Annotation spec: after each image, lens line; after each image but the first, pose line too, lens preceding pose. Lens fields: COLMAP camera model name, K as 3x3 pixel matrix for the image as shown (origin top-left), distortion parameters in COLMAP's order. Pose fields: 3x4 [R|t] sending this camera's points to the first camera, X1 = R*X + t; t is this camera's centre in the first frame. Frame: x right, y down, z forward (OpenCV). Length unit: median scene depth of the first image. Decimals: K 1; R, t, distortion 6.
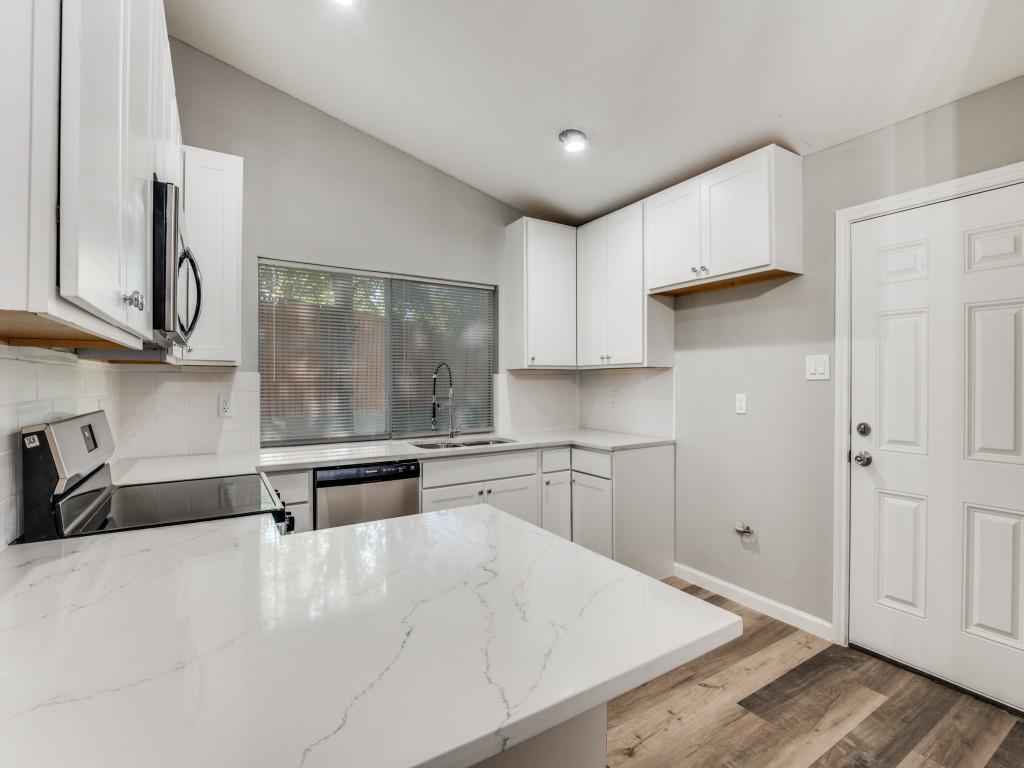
lens RADIAL K [[470.9, 0, 506.2], [0, 470.9, 382.6], [0, 0, 1]] dist [-0.012123, -0.005326]
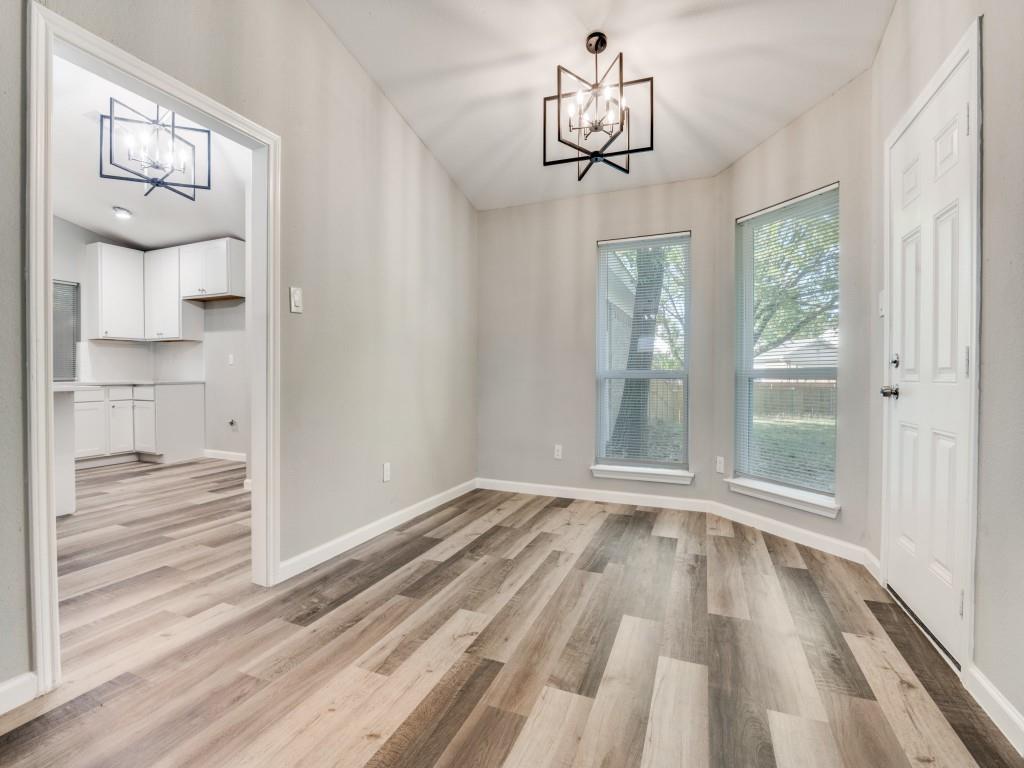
lens RADIAL K [[470.9, 0, 505.7], [0, 470.9, 380.3], [0, 0, 1]] dist [-0.012123, -0.005326]
pose [[0.813355, -0.004579, 0.581749, 0.269308], [-0.005972, 0.999851, 0.016220, 0.087119], [-0.581737, -0.016666, 0.813206, -1.200981]]
